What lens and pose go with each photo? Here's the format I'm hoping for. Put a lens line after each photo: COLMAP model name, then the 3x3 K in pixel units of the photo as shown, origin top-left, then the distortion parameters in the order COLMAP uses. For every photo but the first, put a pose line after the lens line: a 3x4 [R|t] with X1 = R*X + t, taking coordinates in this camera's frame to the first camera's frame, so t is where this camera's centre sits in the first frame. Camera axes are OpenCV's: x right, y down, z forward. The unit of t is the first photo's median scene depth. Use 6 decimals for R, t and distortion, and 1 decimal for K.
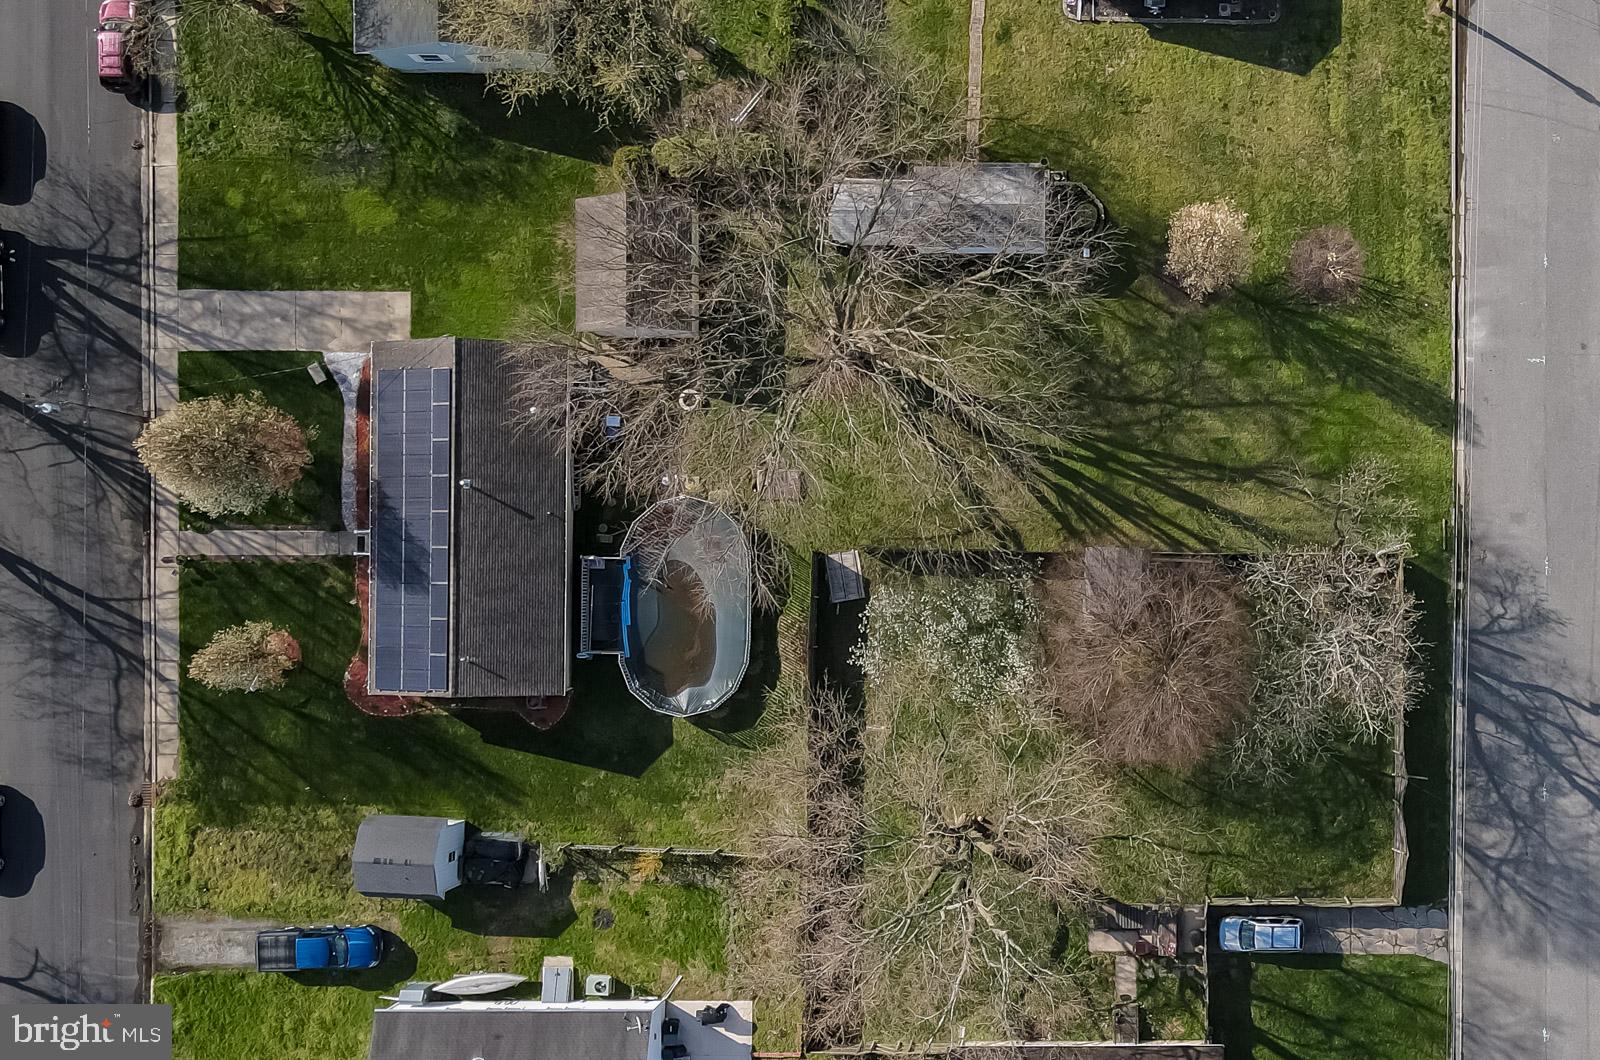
lens RADIAL K [[1104.3, 0, 799.5], [0, 1104.3, 538.9], [0, 0, 1]] dist [-0.002557, 0.004704]
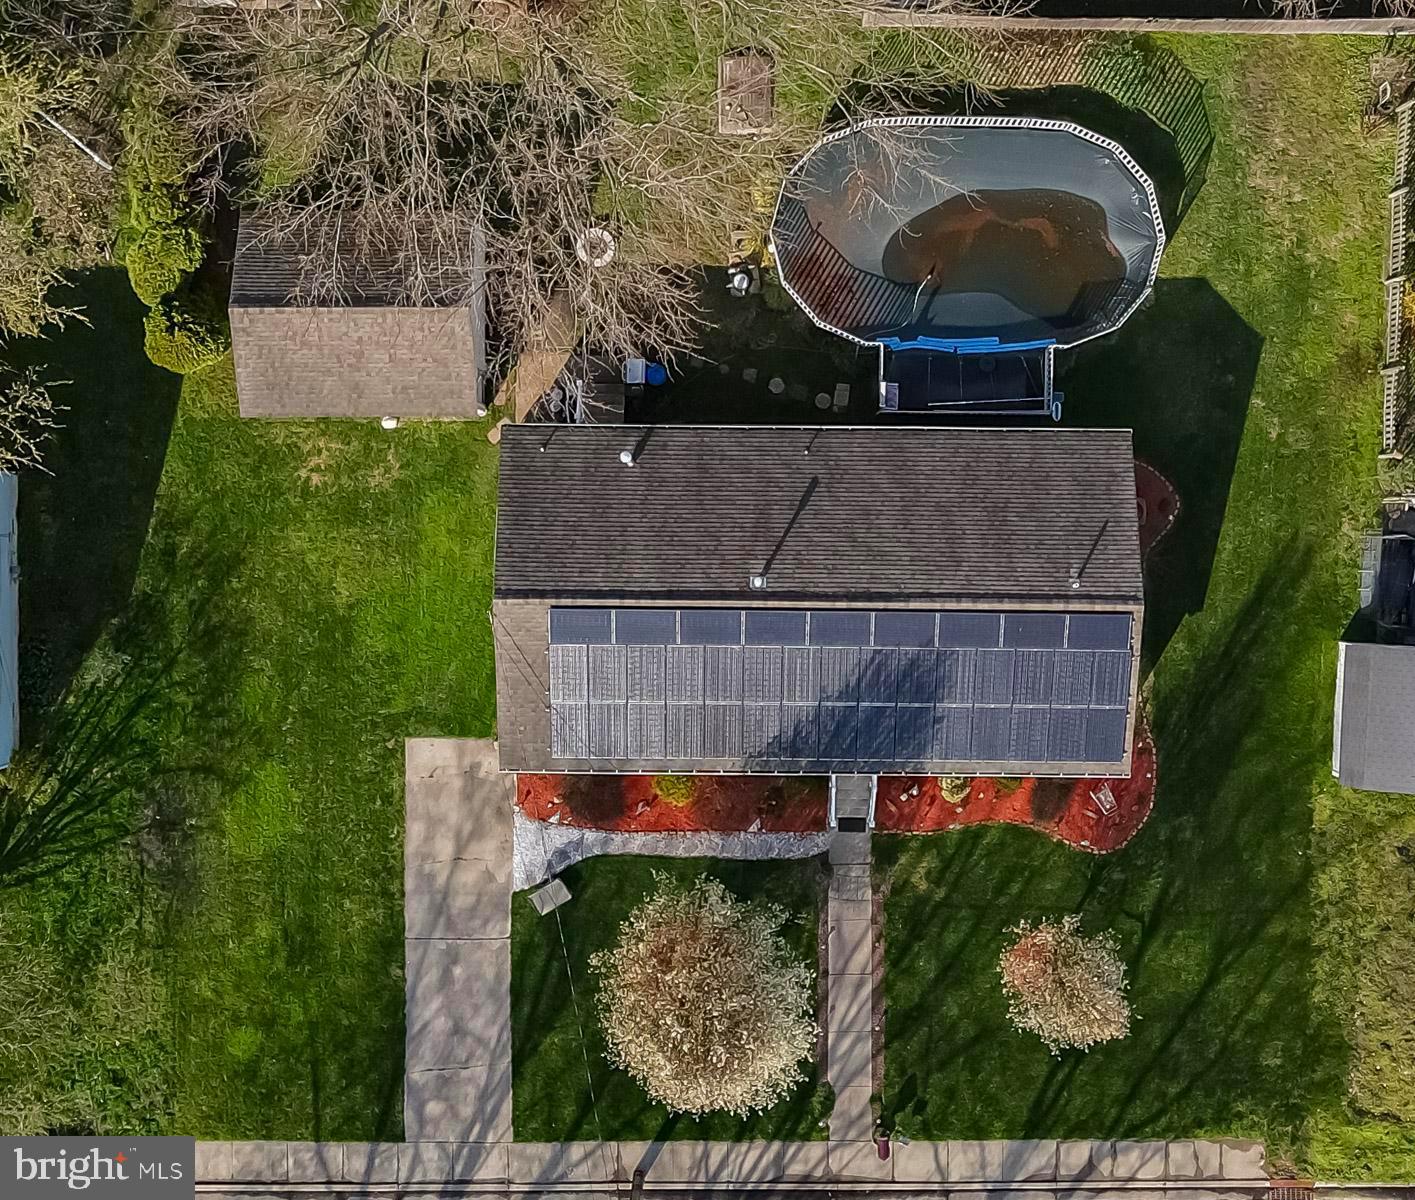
lens RADIAL K [[1643.0, 0, 732.2], [0, 1643.0, 622.4], [0, 0, 1]] dist [-0.007157, 0.000000]
pose [[-0.000798, -0.999808, -0.019555, -0.278528], [0.999992, -0.000874, 0.003867, -0.060257], [-0.003883, -0.019552, 0.999801, 0.159876]]
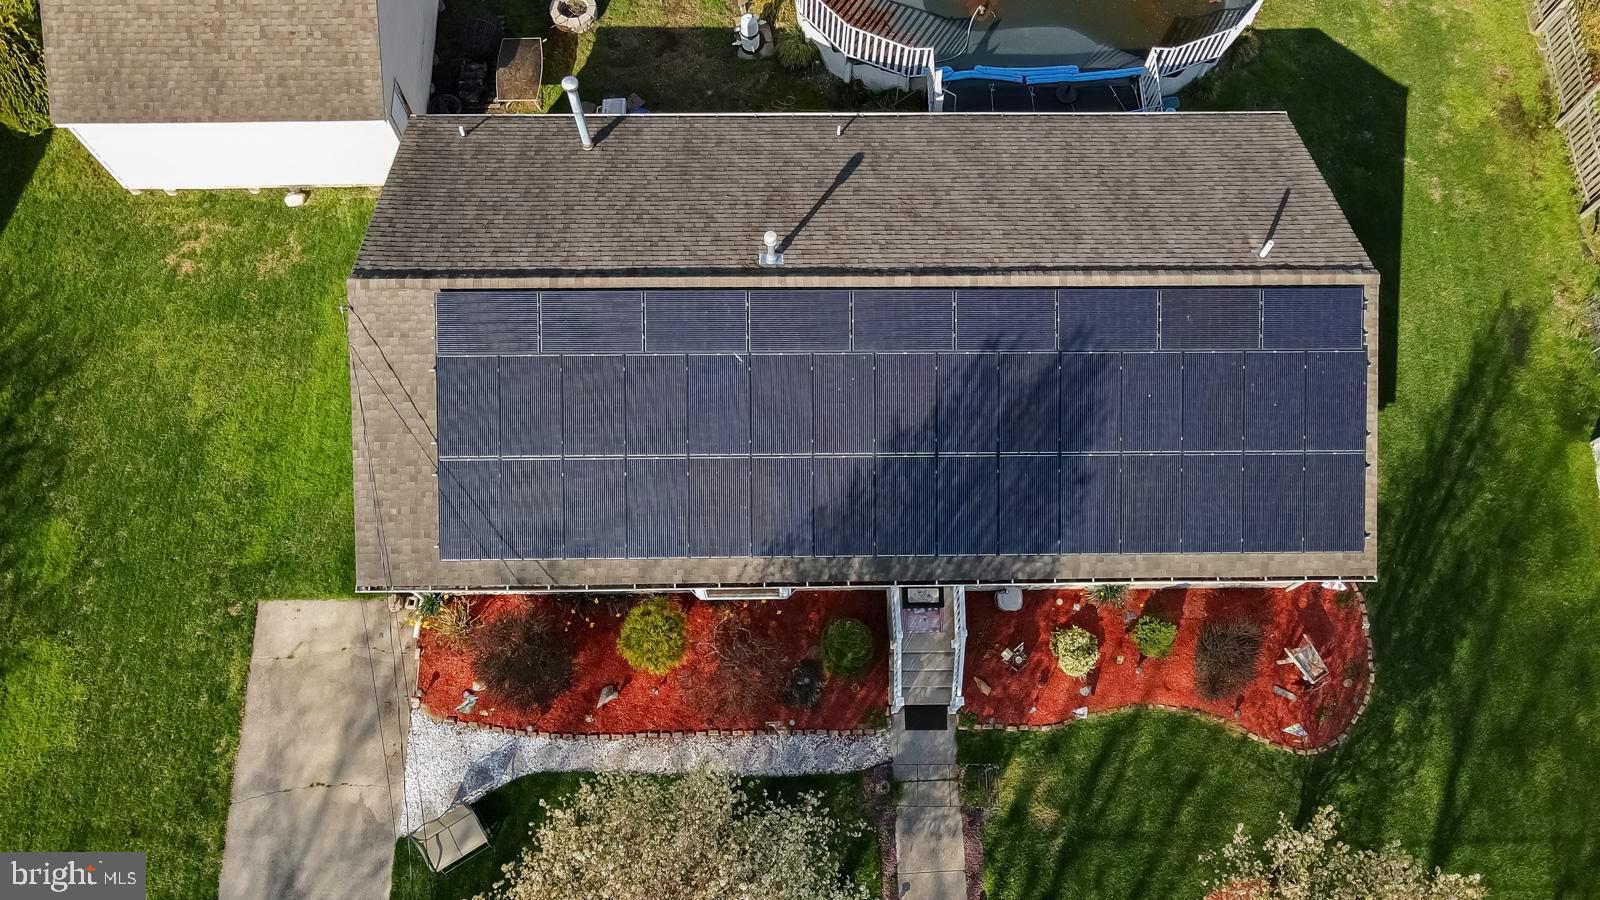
lens RADIAL K [[1129.5, 0, 799.0], [0, 1129.5, 450.0], [0, 0, 1]] dist [0.008251, 0.002697]
pose [[-0.023732, -0.952076, 0.304939, -0.429525], [0.999575, -0.017424, 0.023391, -0.046113], [-0.016957, 0.305365, 0.952084, 0.612792]]
